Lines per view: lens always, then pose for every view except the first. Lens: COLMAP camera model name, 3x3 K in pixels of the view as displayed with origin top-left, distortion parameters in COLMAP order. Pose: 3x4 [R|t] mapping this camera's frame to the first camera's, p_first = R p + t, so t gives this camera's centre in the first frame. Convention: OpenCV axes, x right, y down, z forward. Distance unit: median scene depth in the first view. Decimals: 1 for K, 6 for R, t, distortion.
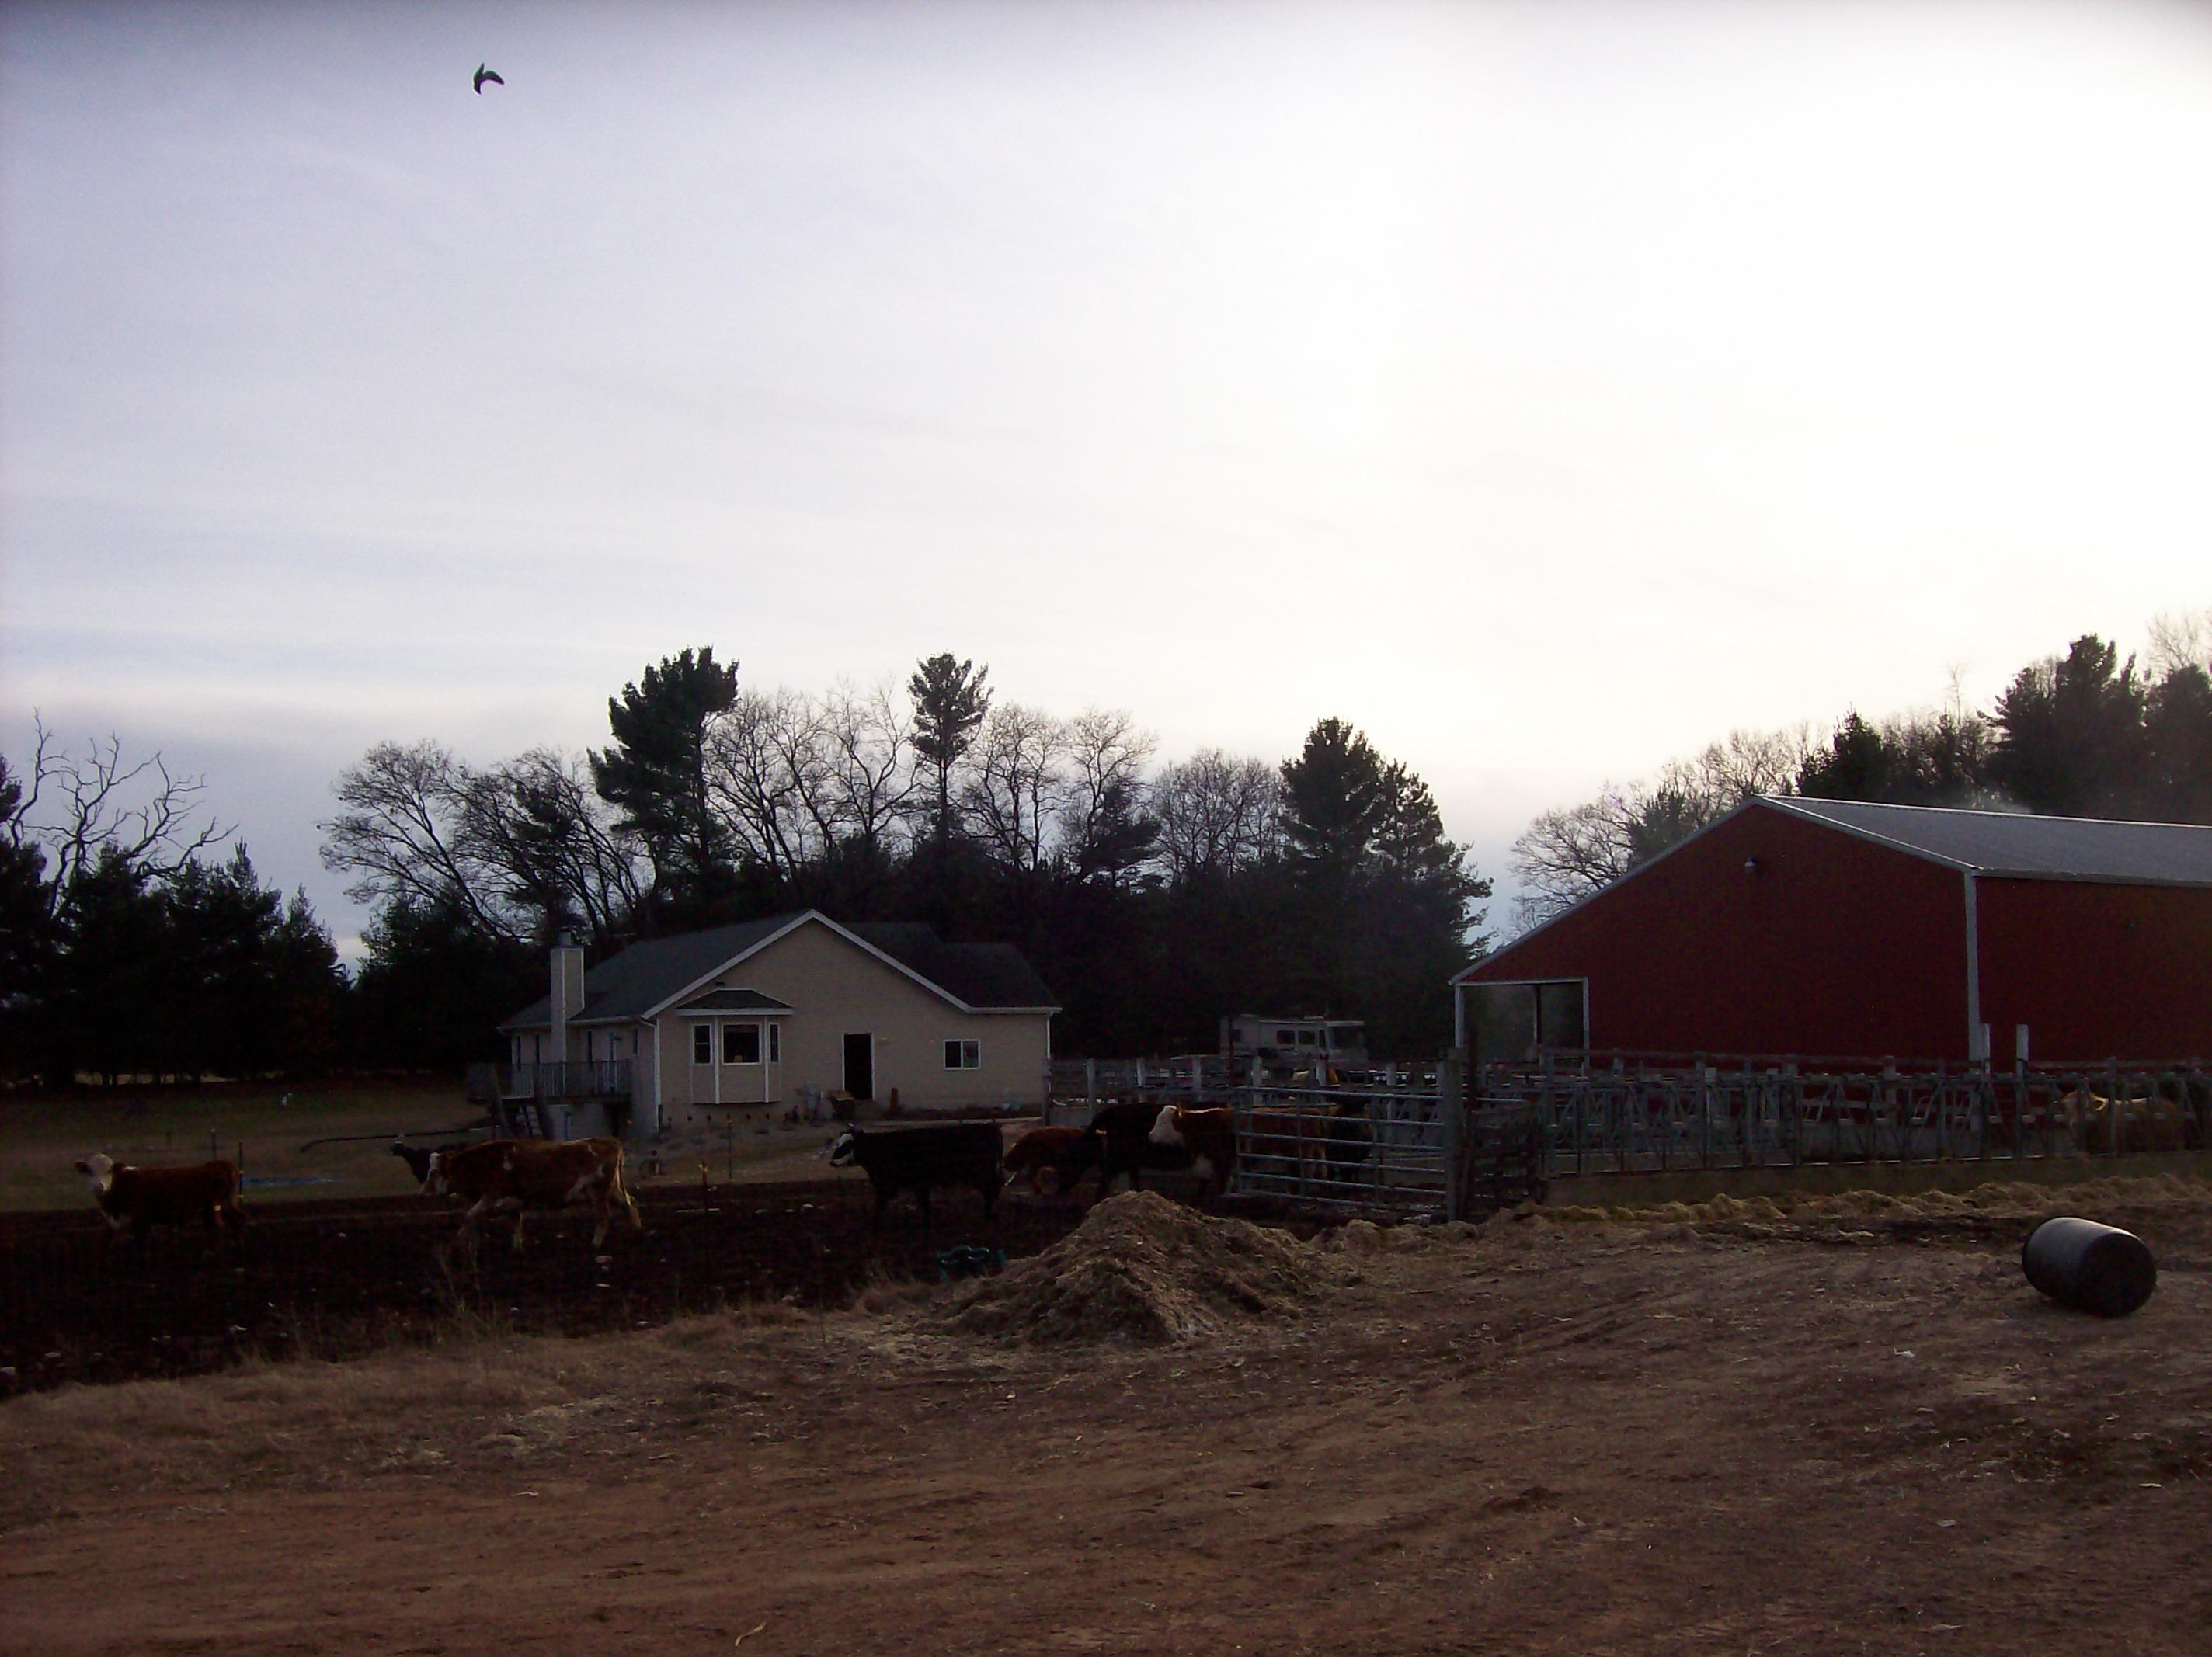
lens RADIAL K [[2268.8, 0, 1103.7], [0, 2268.8, 915.4], [0, 0, 1]] dist [-0.071270, 0.087721]
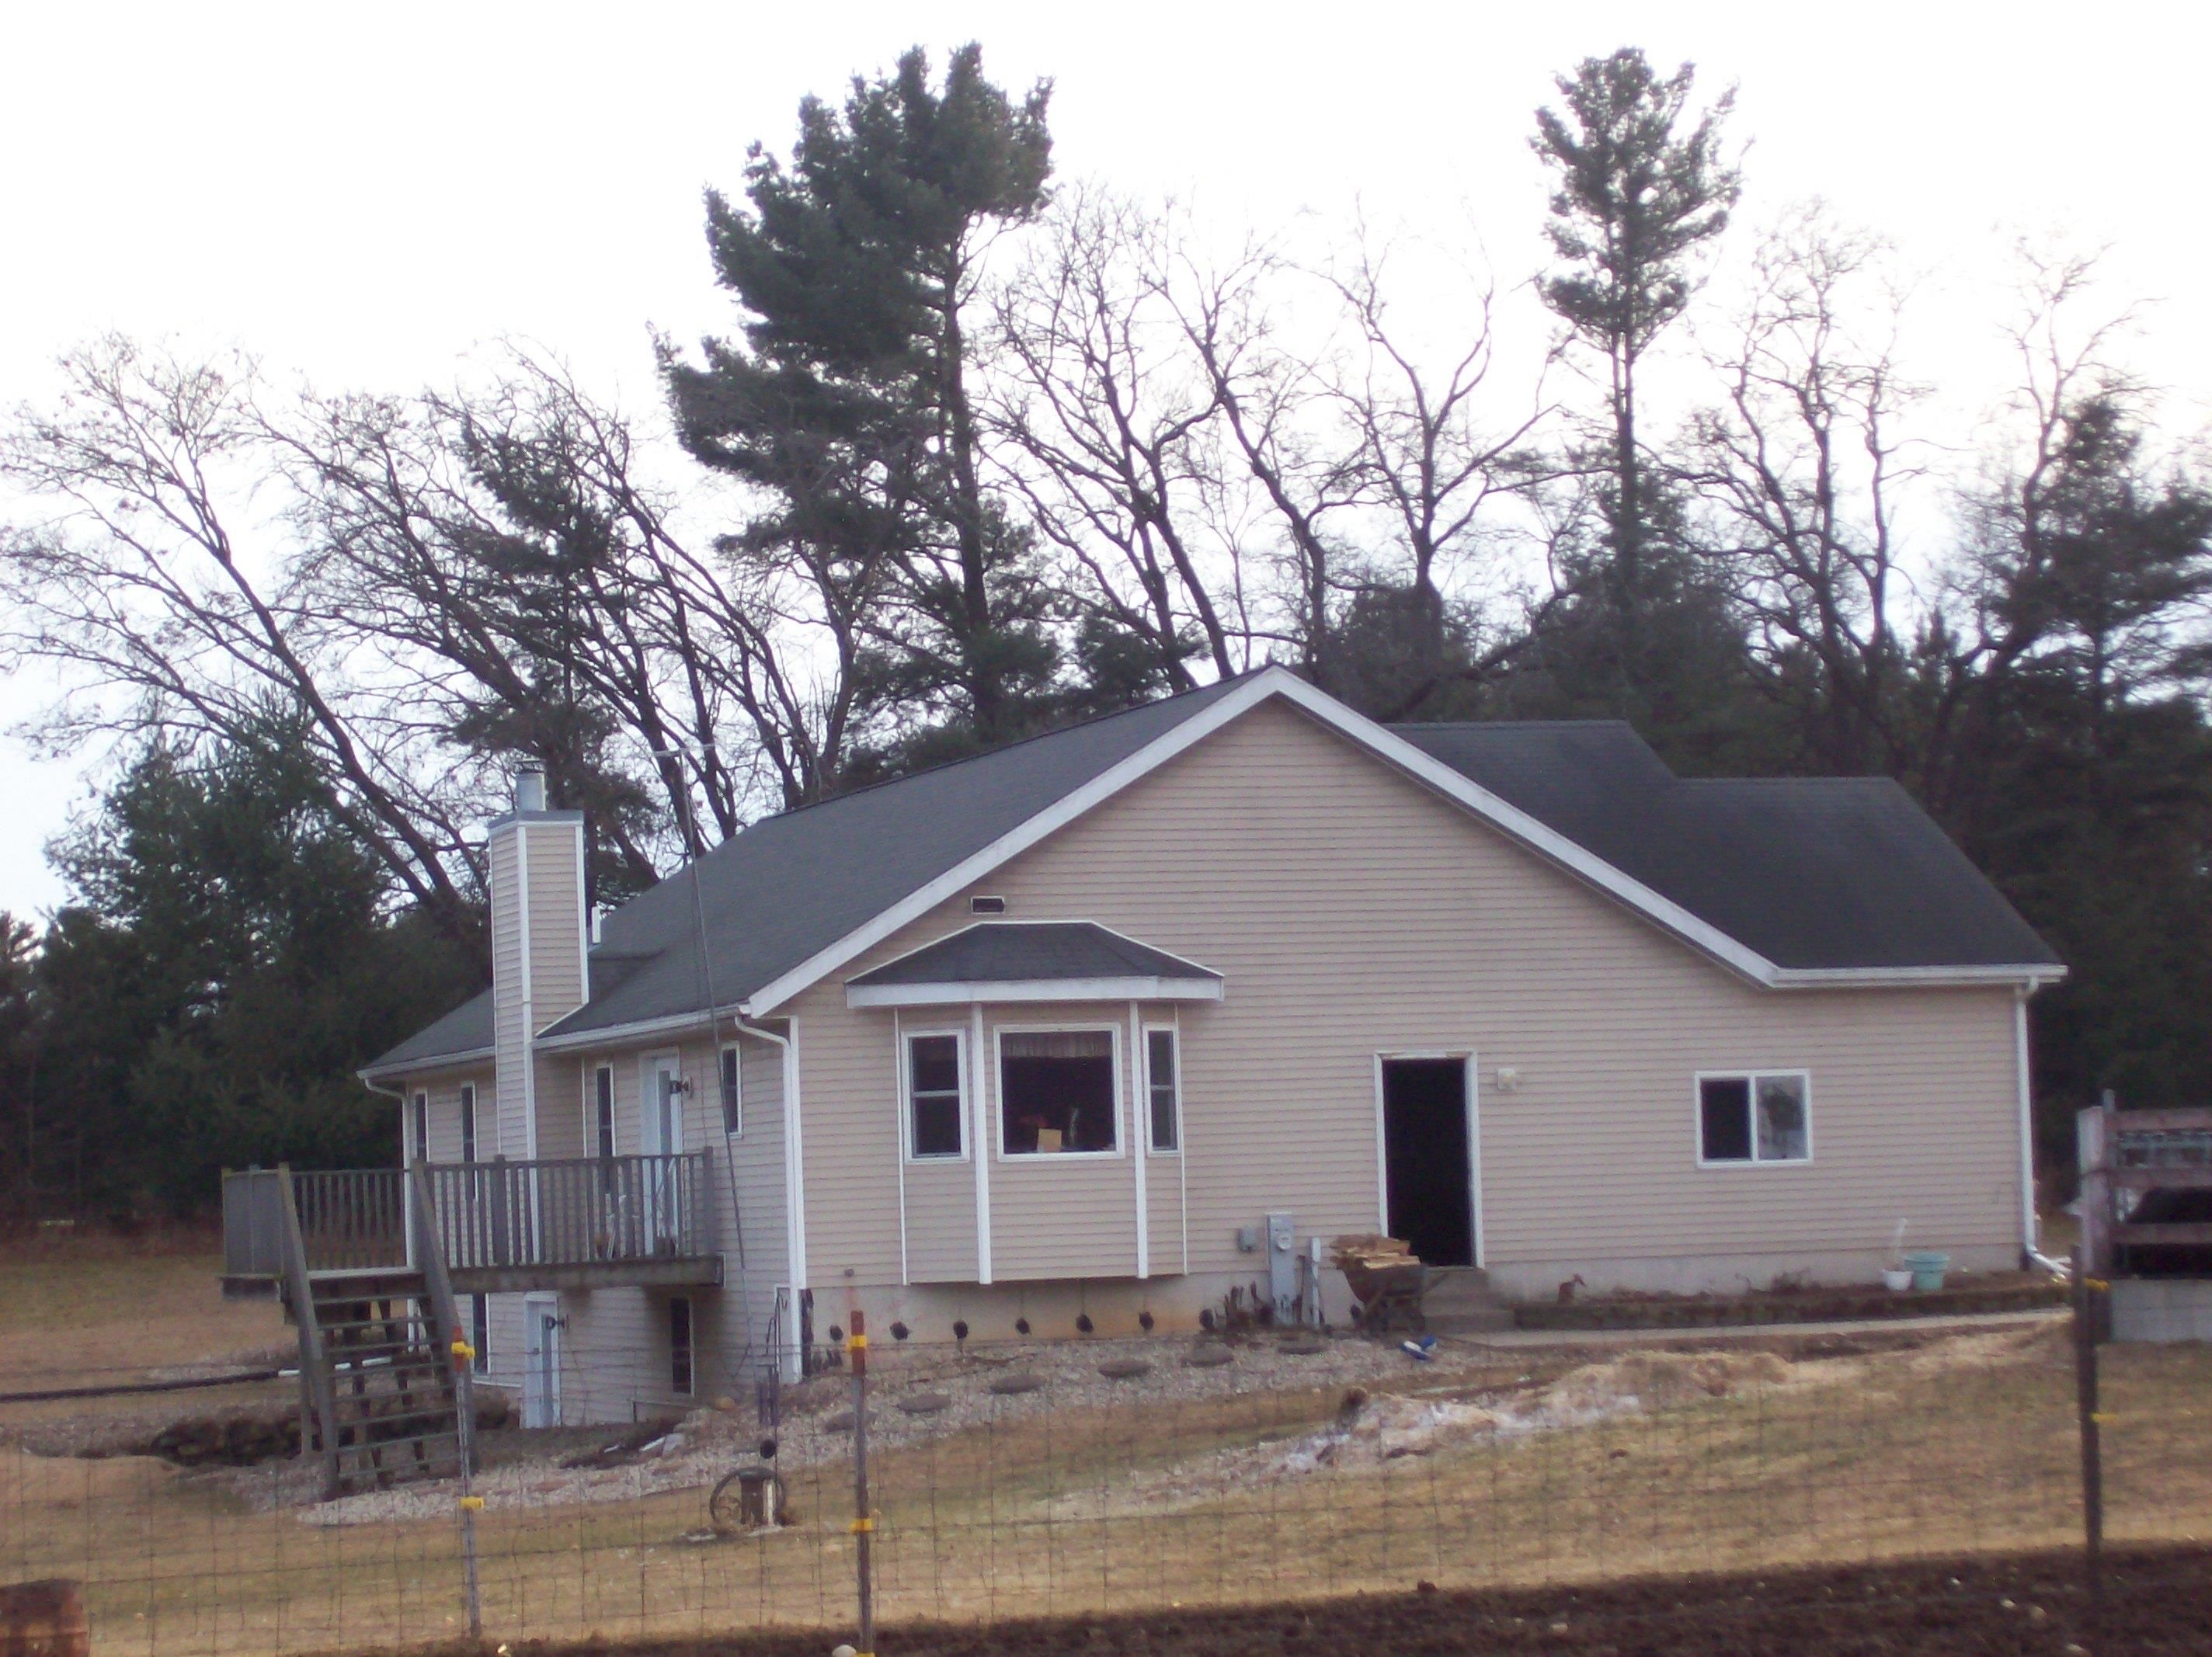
lens RADIAL K [[5635.1, 0, 1106.0], [0, 5635.1, 828.5], [0, 0, 1]] dist [-0.105873, 0.107560]
pose [[0.987210, -0.025032, -0.157448, -0.014984], [0.025056, 0.999684, -0.001833, 0.011091], [0.157444, -0.002136, 0.987526, 0.117016]]
